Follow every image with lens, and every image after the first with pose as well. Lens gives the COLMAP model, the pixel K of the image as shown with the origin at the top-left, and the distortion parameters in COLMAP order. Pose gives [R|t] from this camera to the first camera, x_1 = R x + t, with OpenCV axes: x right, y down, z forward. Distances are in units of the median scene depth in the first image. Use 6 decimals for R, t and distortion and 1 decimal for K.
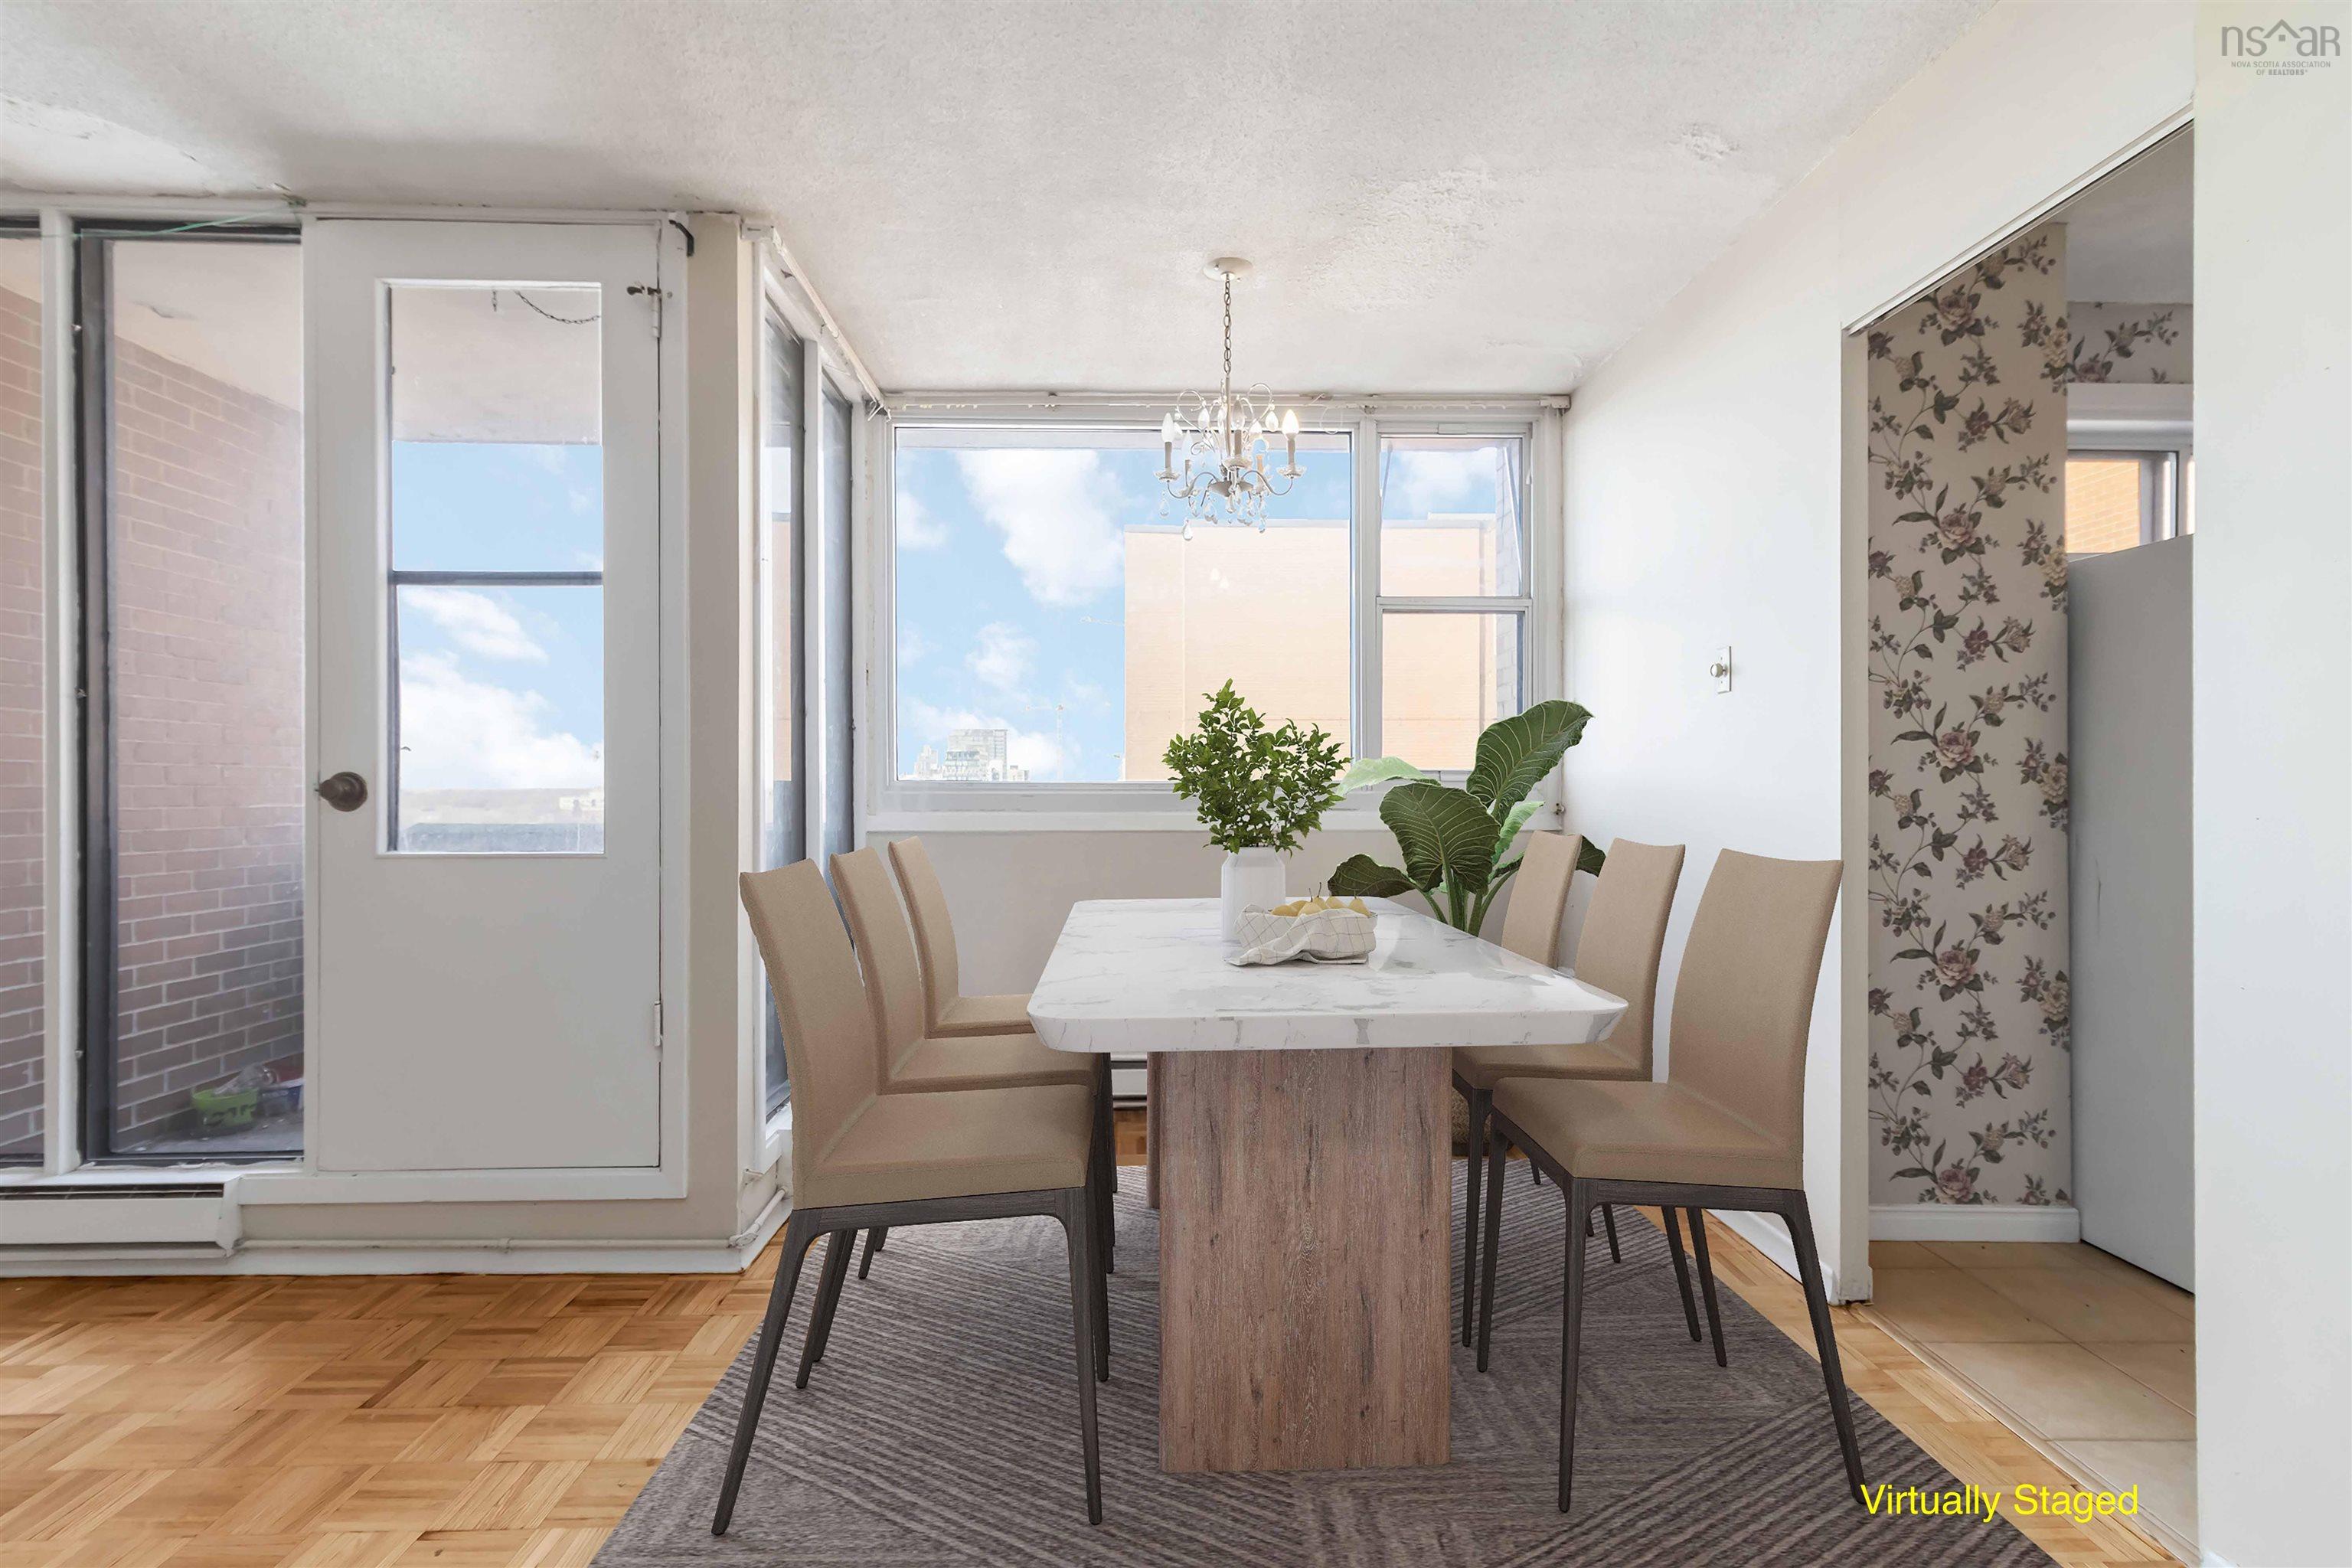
lens RADIAL K [[1087.2, 0, 1176.0], [0, 1087.2, 784.0], [0, 0, 1]] dist [0.003046, 0.000294]
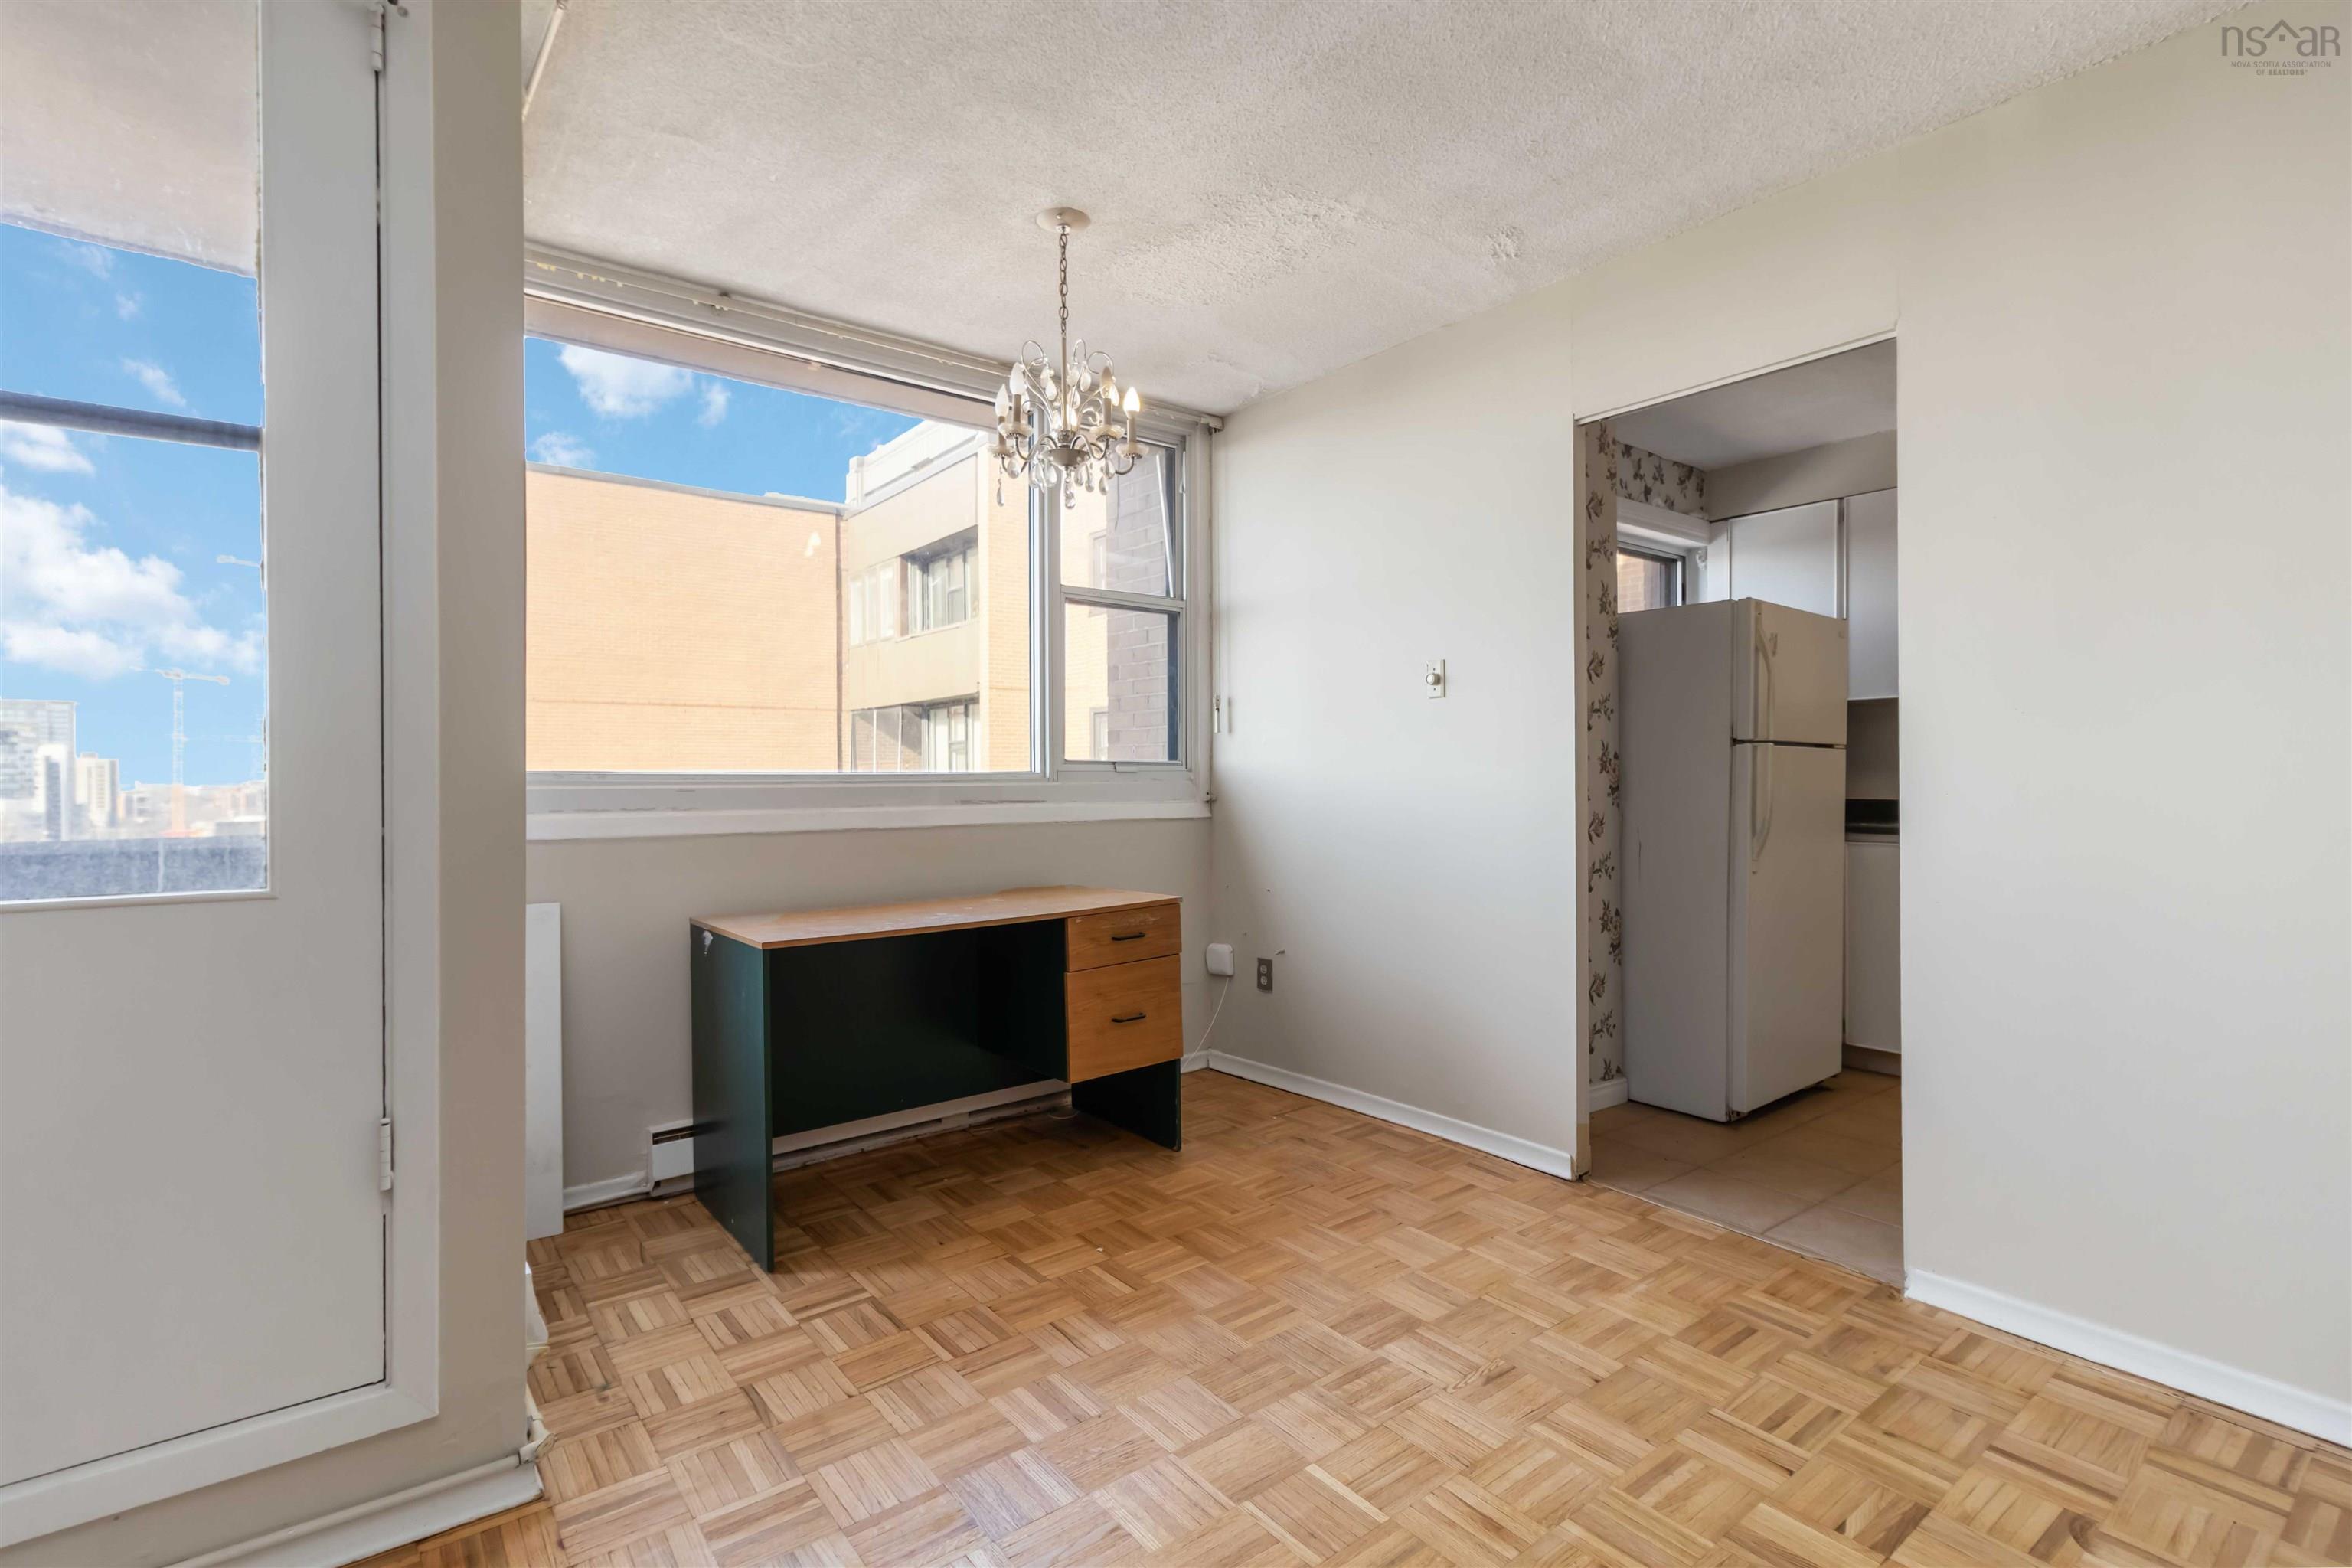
lens RADIAL K [[1099.0, 0, 1180.2], [0, 1099.0, 776.9], [0, 0, 1]] dist [0.013140, 0.000249]
pose [[0.807688, -0.003155, 0.589601, -0.461479], [0.002958, 0.999995, 0.001298, 0.000452], [-0.589603, 0.000696, 0.807693, 0.194974]]
